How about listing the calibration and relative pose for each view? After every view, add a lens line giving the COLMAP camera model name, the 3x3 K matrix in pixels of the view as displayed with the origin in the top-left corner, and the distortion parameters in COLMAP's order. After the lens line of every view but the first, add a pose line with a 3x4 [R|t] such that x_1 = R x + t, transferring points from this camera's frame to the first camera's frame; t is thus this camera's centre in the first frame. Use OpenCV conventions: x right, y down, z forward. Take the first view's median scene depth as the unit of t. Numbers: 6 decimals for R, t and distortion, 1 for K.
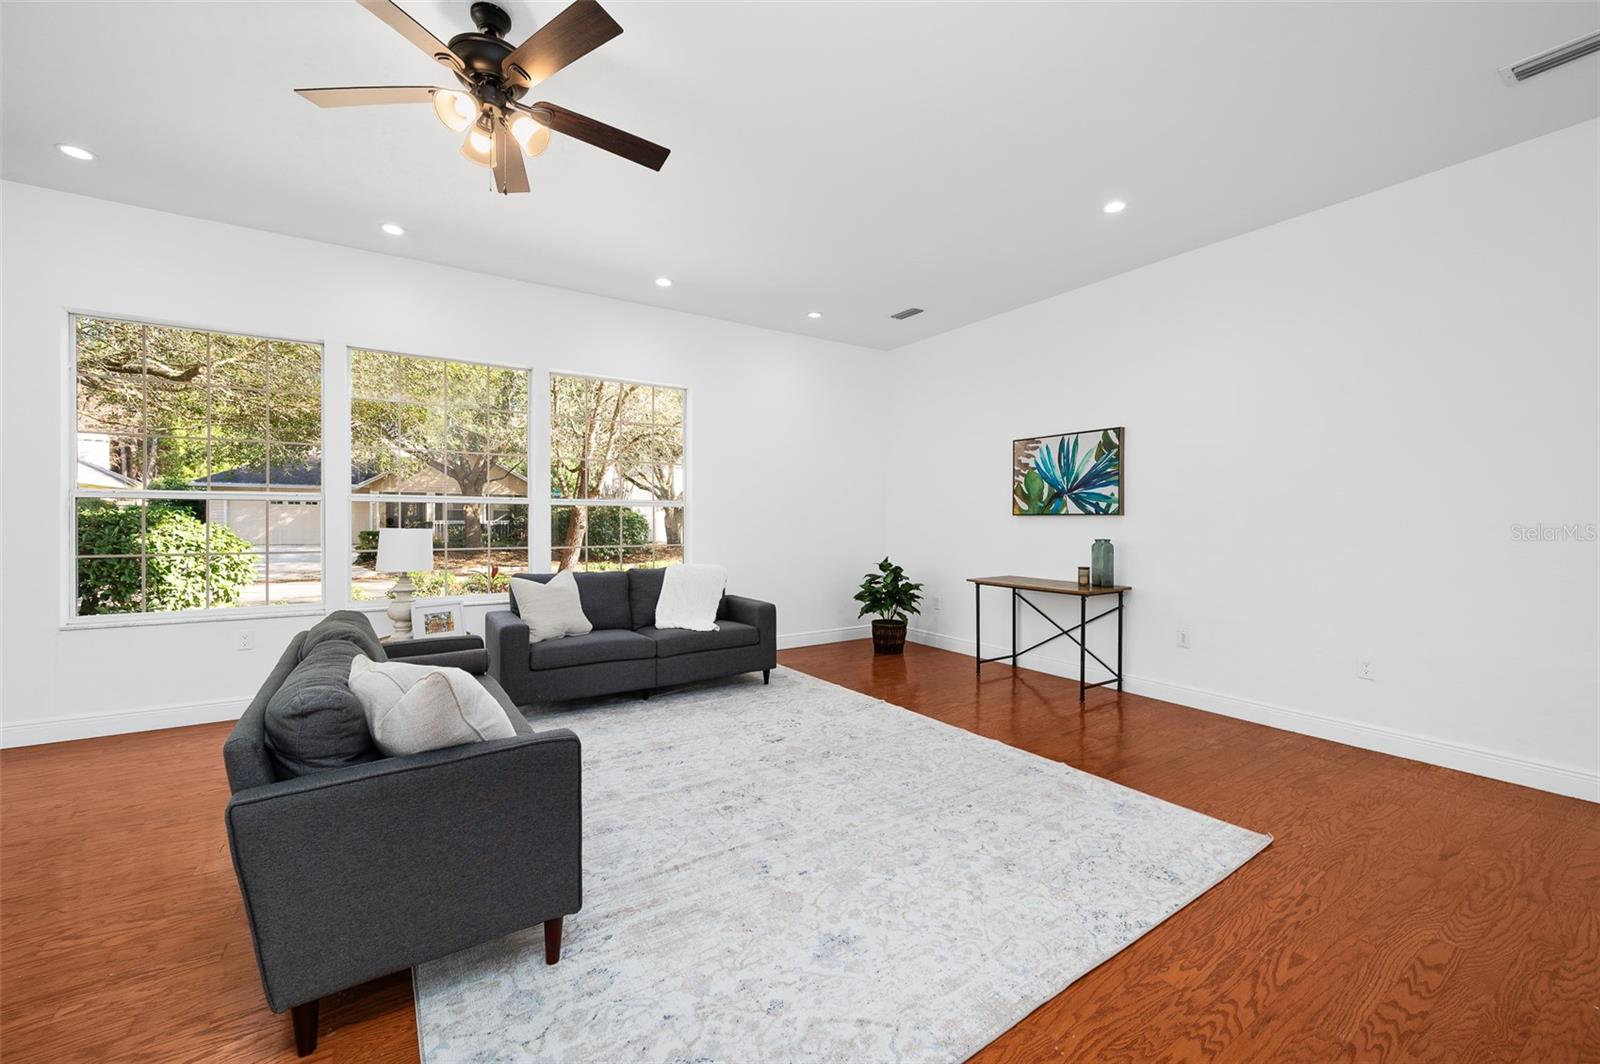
lens RADIAL K [[641.1, 0, 799.3], [0, 641.1, 520.4], [0, 0, 1]] dist [0.000124, -0.000335]
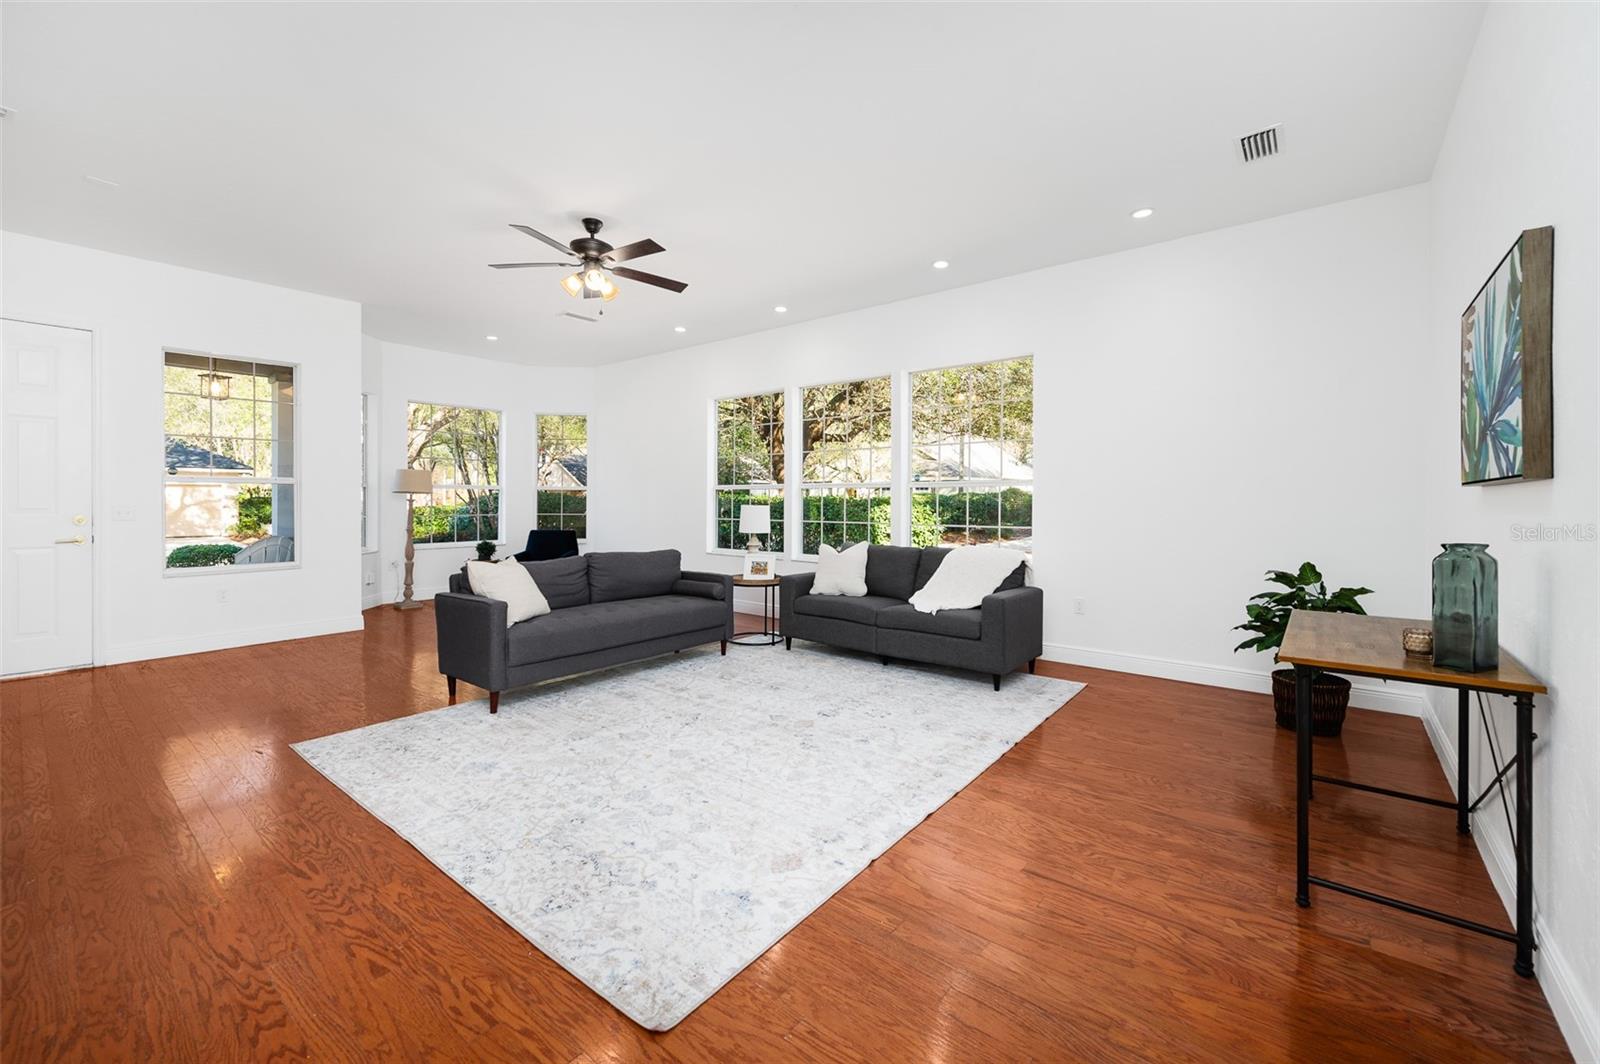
lens RADIAL K [[641.1, 0, 798.1], [0, 641.1, 505.7], [0, 0, 1]] dist [0.000124, -0.000335]
pose [[0.298951, 0.004004, -0.954260, 1.381824], [-0.004539, 0.999986, 0.002774, 0.012903], [0.954258, 0.003502, 0.298965, 0.980294]]
